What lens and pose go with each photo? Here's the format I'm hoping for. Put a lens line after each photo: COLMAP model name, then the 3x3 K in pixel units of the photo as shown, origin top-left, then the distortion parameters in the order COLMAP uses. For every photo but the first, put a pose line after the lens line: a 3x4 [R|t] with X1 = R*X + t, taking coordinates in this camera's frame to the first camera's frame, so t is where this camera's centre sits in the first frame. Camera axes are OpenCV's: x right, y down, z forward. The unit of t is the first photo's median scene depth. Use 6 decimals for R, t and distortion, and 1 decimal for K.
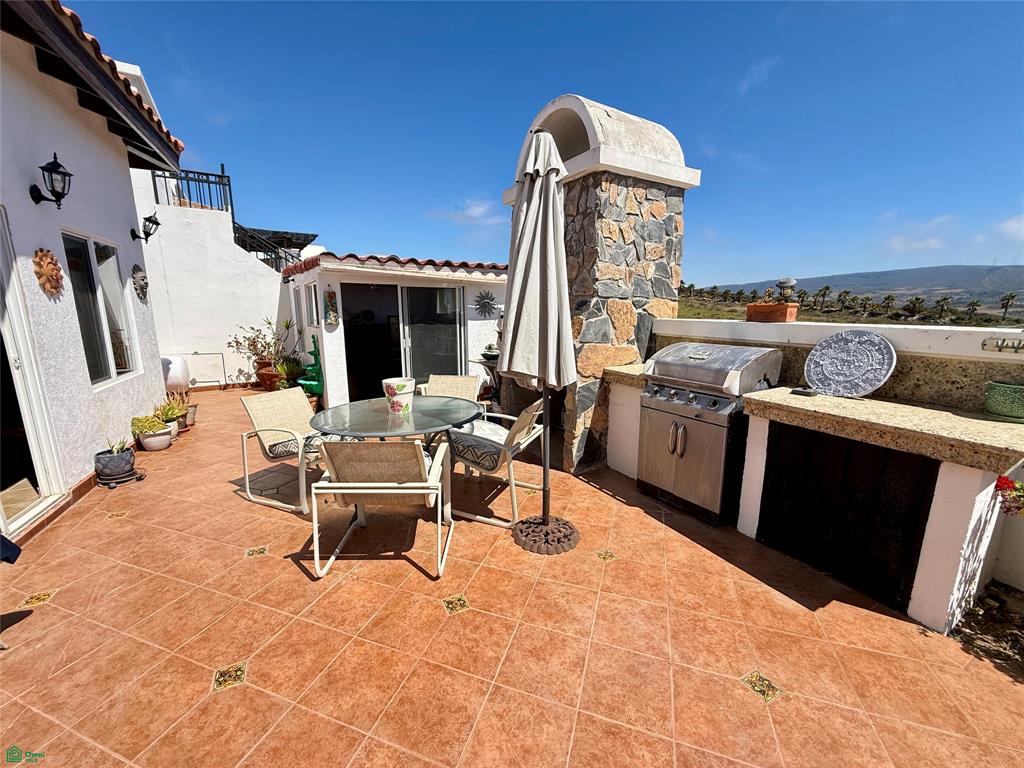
lens RADIAL K [[408.1, 0, 511.5], [0, 408.1, 381.6], [0, 0, 1]] dist [0.000174, 0.000889]
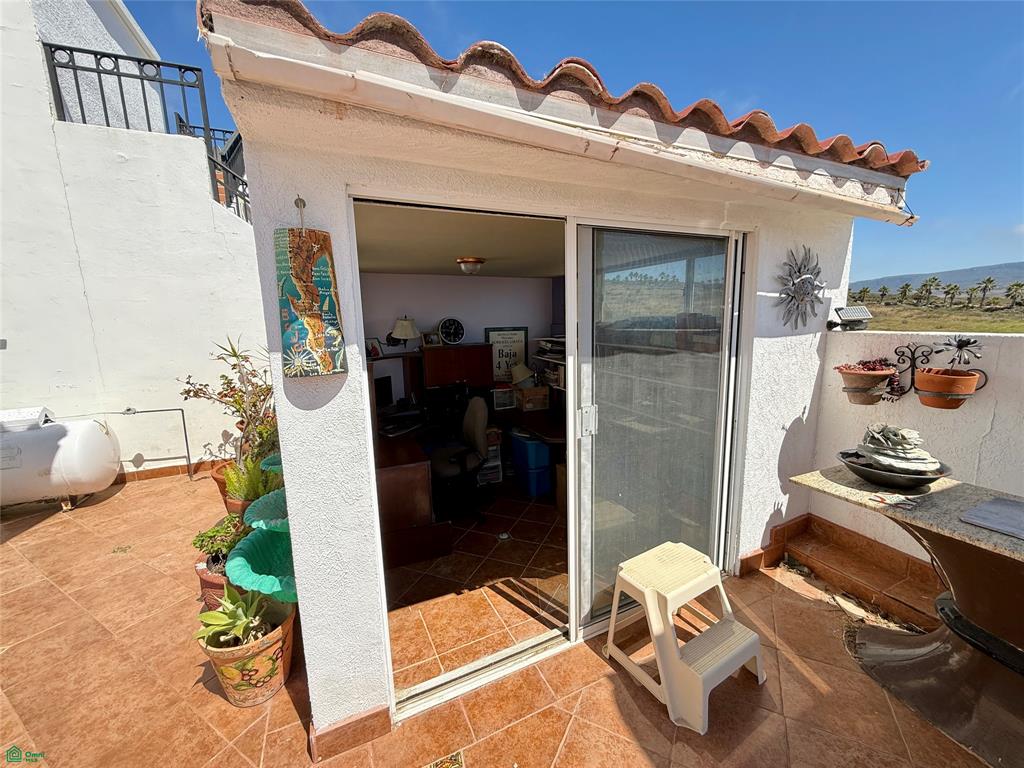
lens RADIAL K [[408.1, 0, 513.2], [0, 408.1, 385.6], [0, 0, 1]] dist [0.000174, 0.000889]
pose [[0.984841, 0.001579, -0.173452, -0.236218], [-0.003963, 0.999902, -0.013403, -0.106721], [0.173414, 0.013887, 0.984751, 0.645857]]
